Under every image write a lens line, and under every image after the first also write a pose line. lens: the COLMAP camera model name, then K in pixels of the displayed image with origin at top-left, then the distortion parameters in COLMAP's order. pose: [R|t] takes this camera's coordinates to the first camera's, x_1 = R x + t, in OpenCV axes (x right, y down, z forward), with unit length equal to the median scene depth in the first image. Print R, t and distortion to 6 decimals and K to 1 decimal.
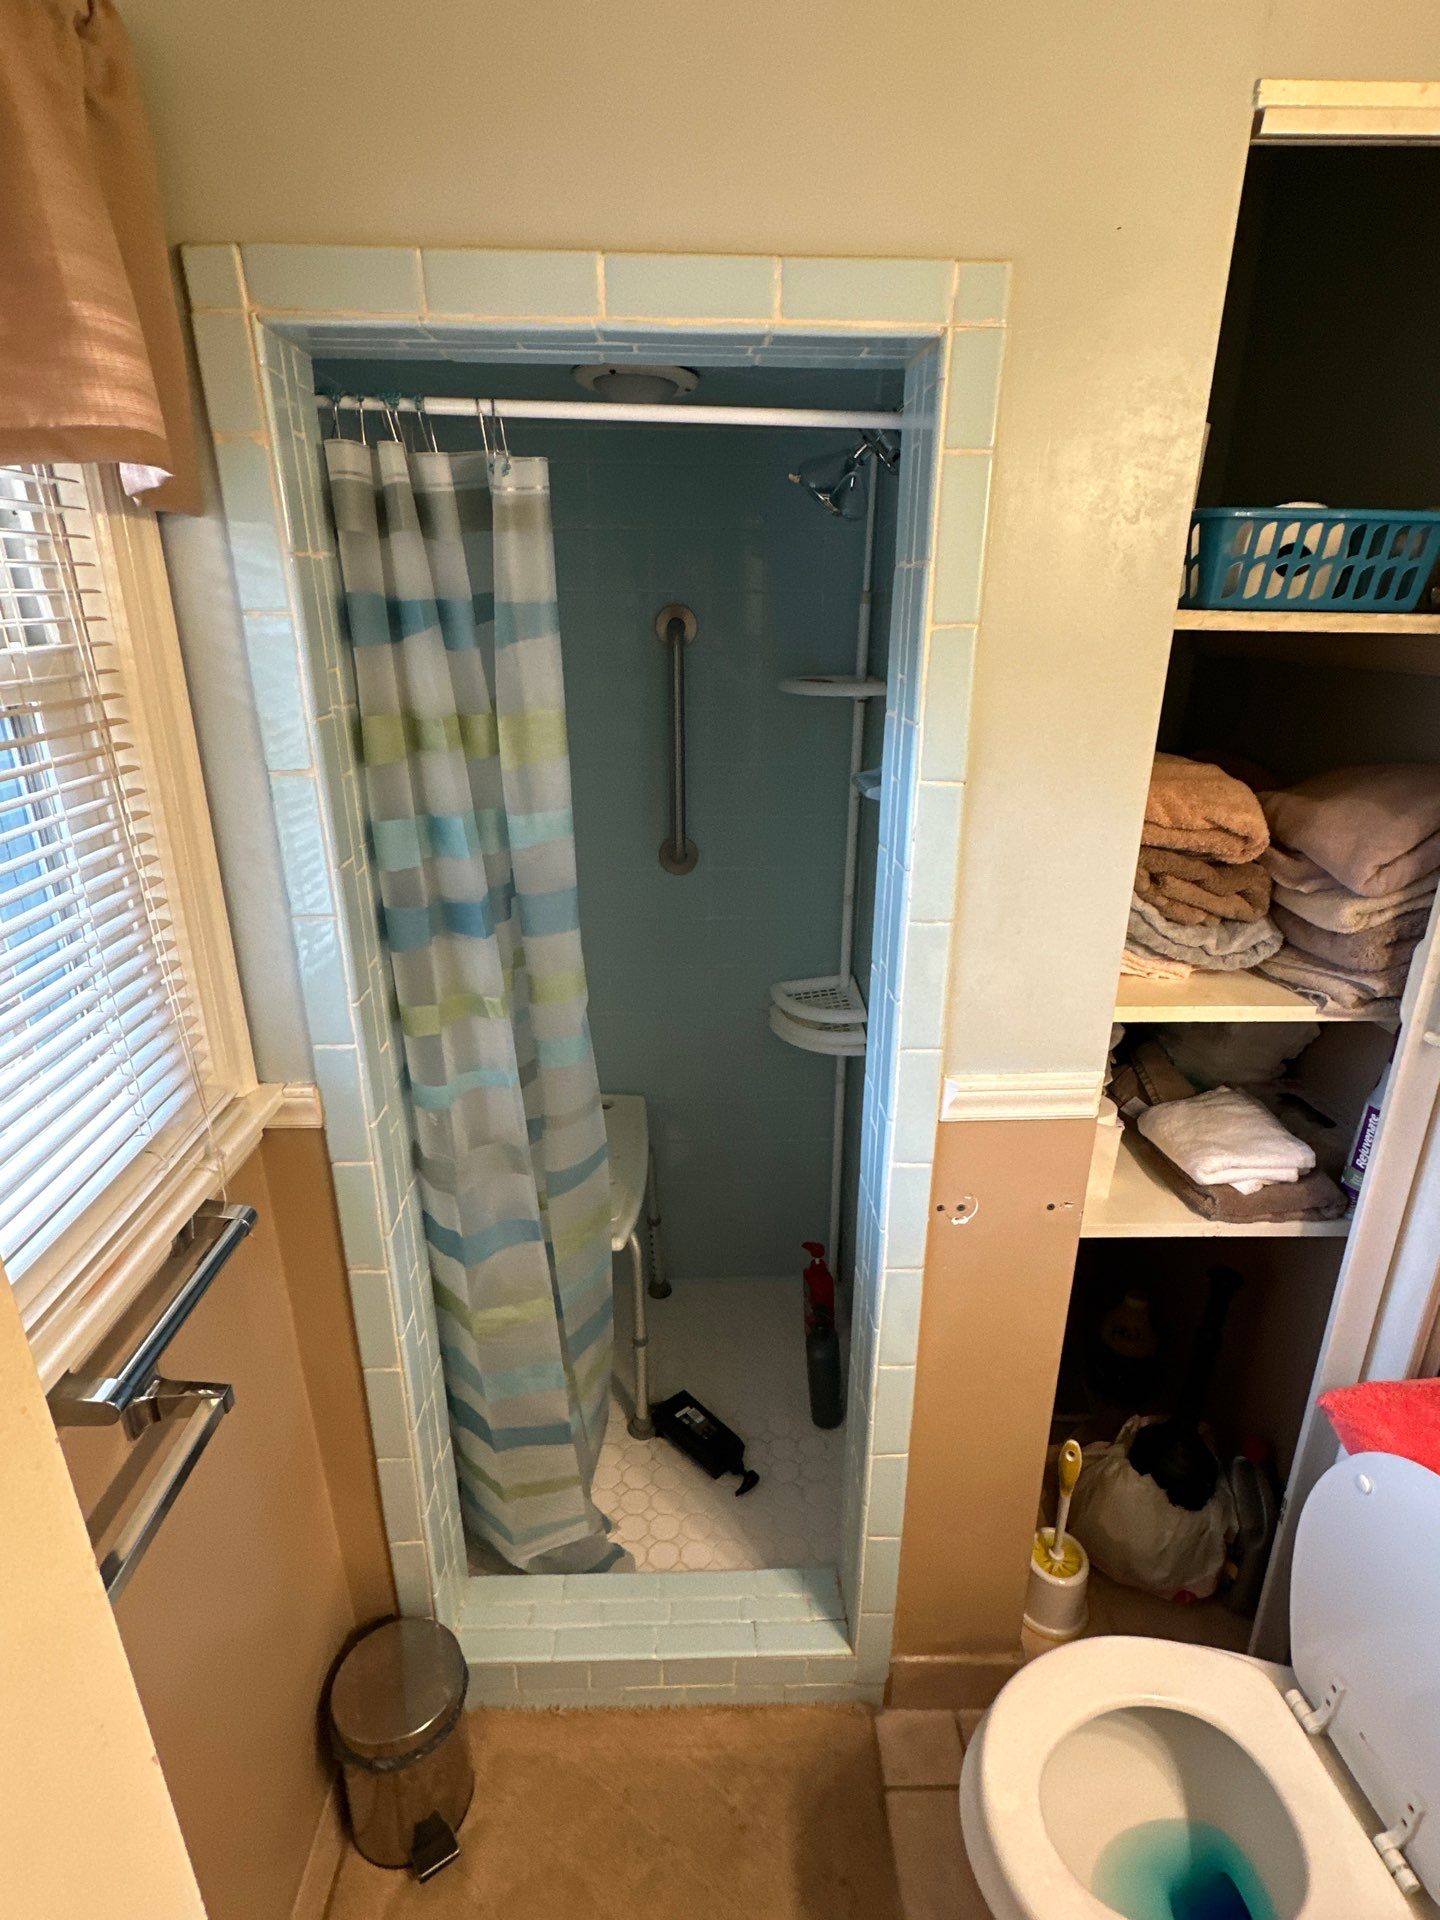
lens RADIAL K [[951.4, 0, 724.9], [0, 951.4, 954.3], [0, 0, 1]] dist [0.002144, -0.000096]
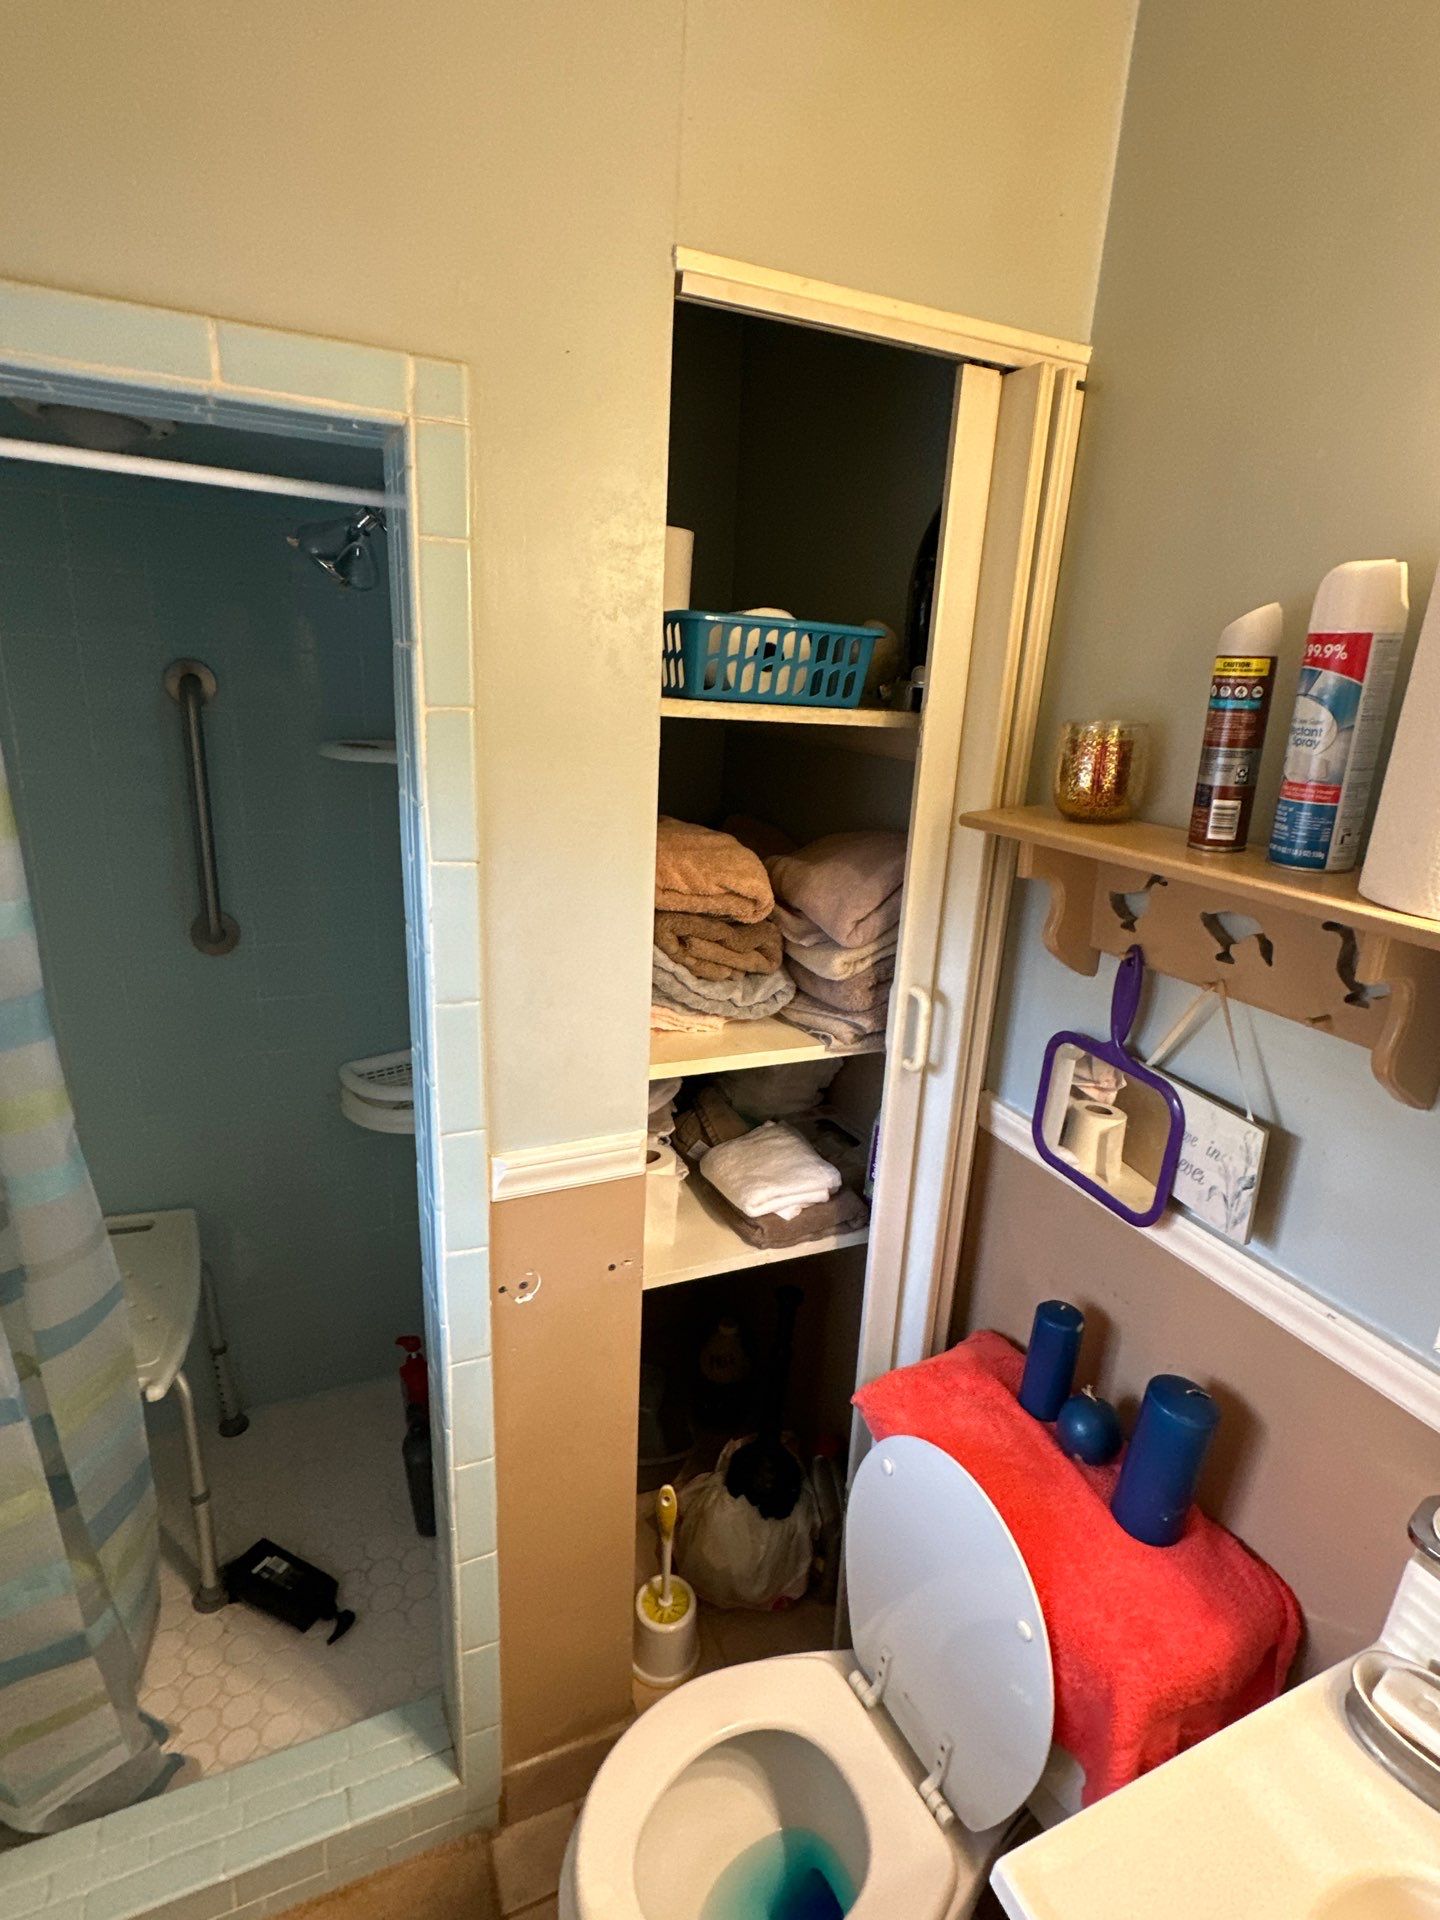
lens RADIAL K [[951.4, 0, 721.6], [0, 951.4, 954.4], [0, 0, 1]] dist [0.002144, -0.000096]
pose [[0.925328, -0.063830, 0.373757, 0.088447], [0.082589, 0.995991, -0.034374, -0.023437], [-0.370064, 0.062675, 0.926890, -0.010741]]
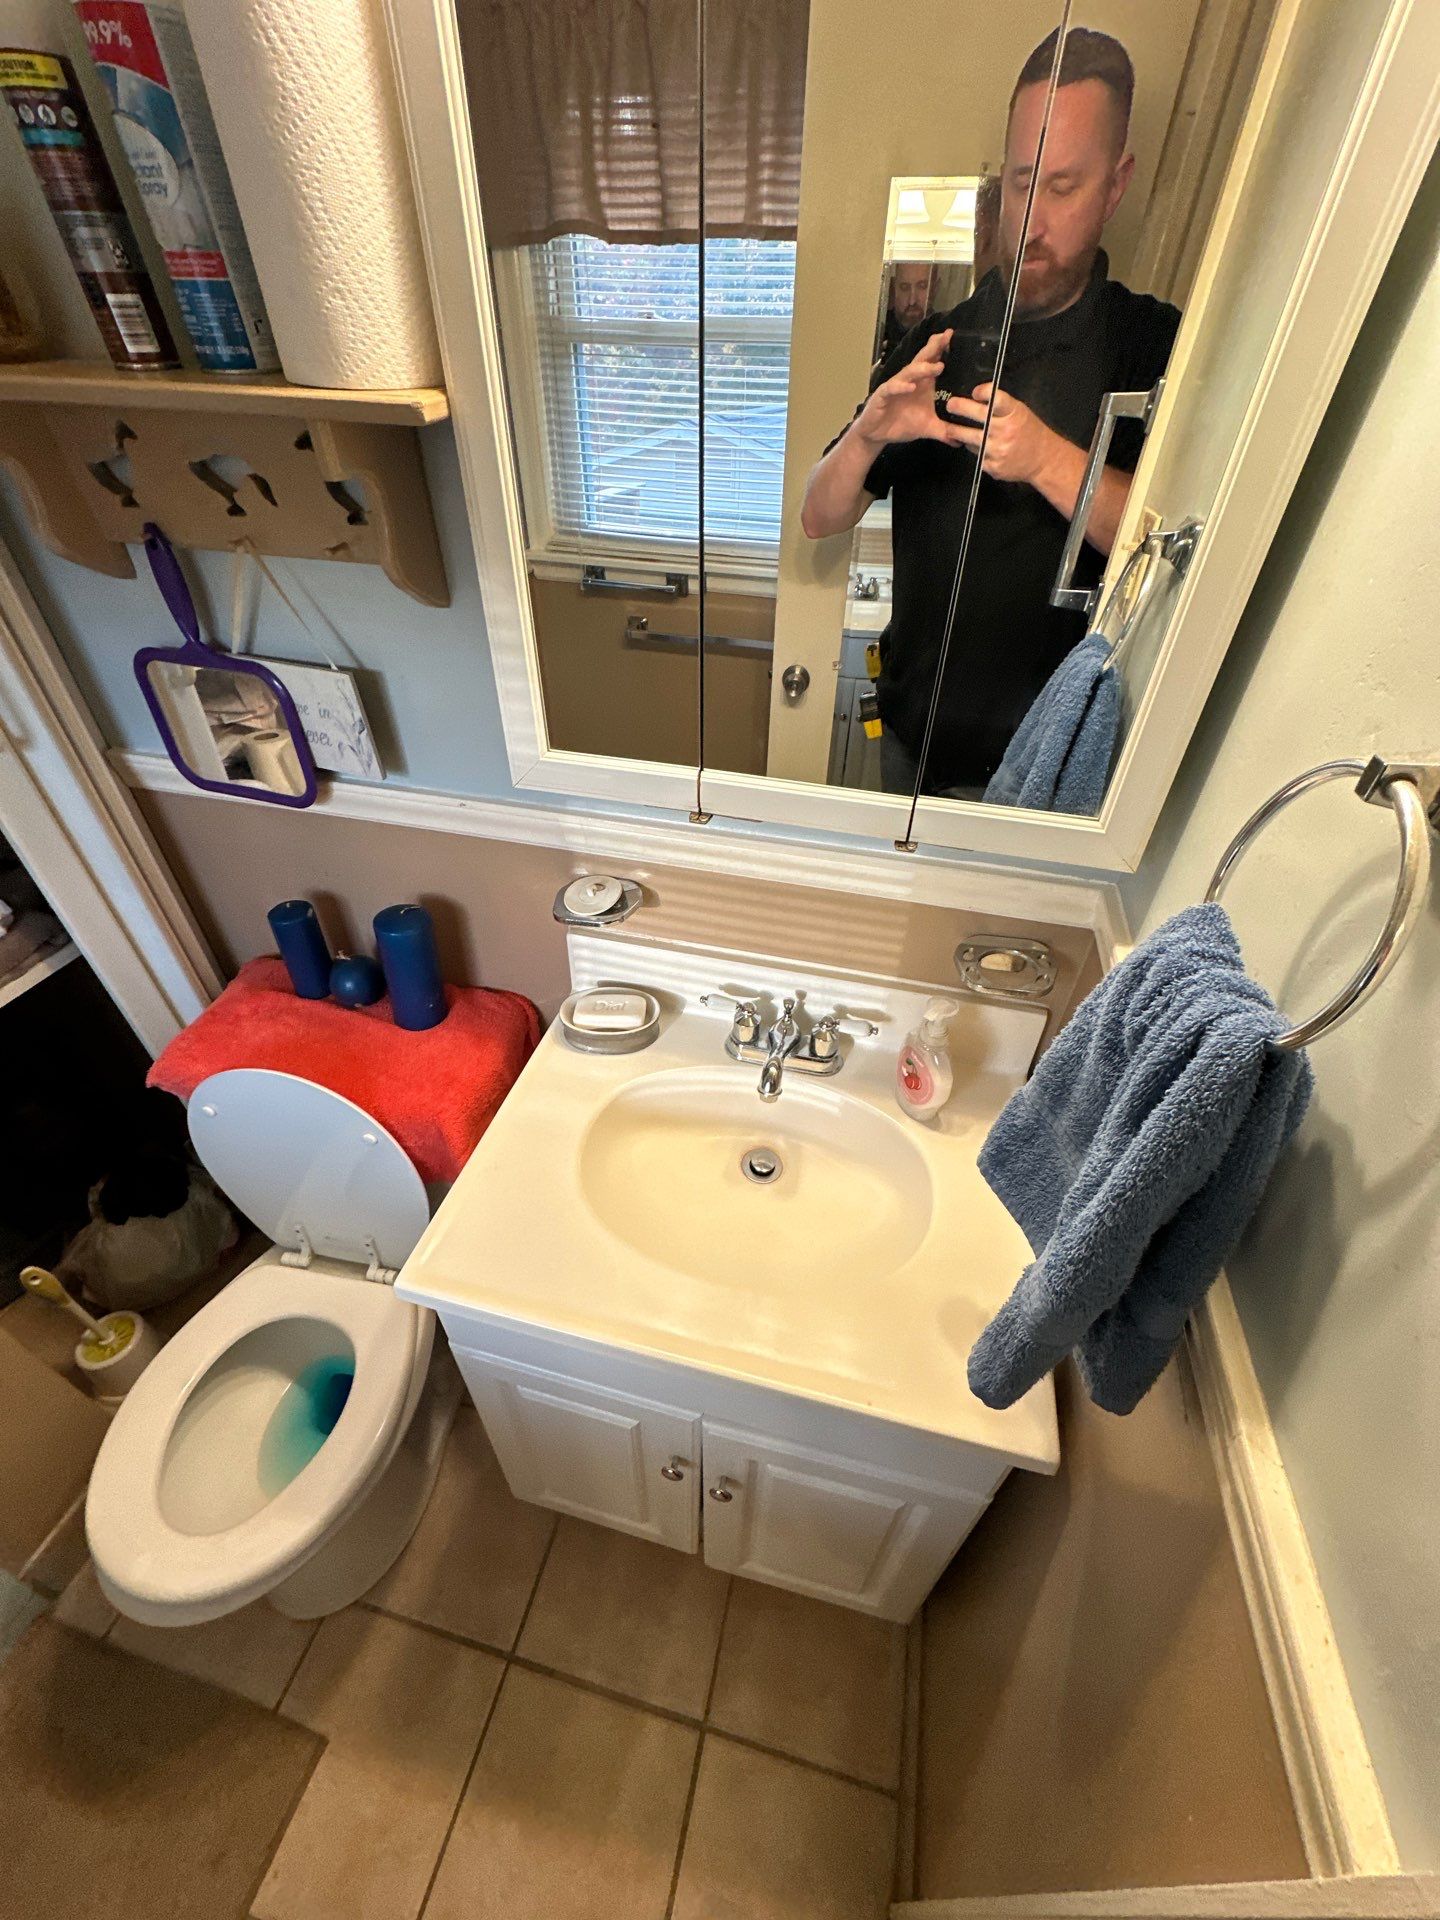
lens RADIAL K [[760.8, 0, 719.6], [0, 760.8, 956.8], [0, 0, 1]] dist [0.001658, -0.001124]
pose [[0.274746, -0.599050, 0.752099, 0.198904], [0.311016, 0.795519, 0.520018, 0.079111], [-0.909826, 0.091042, 0.404880, -0.007883]]
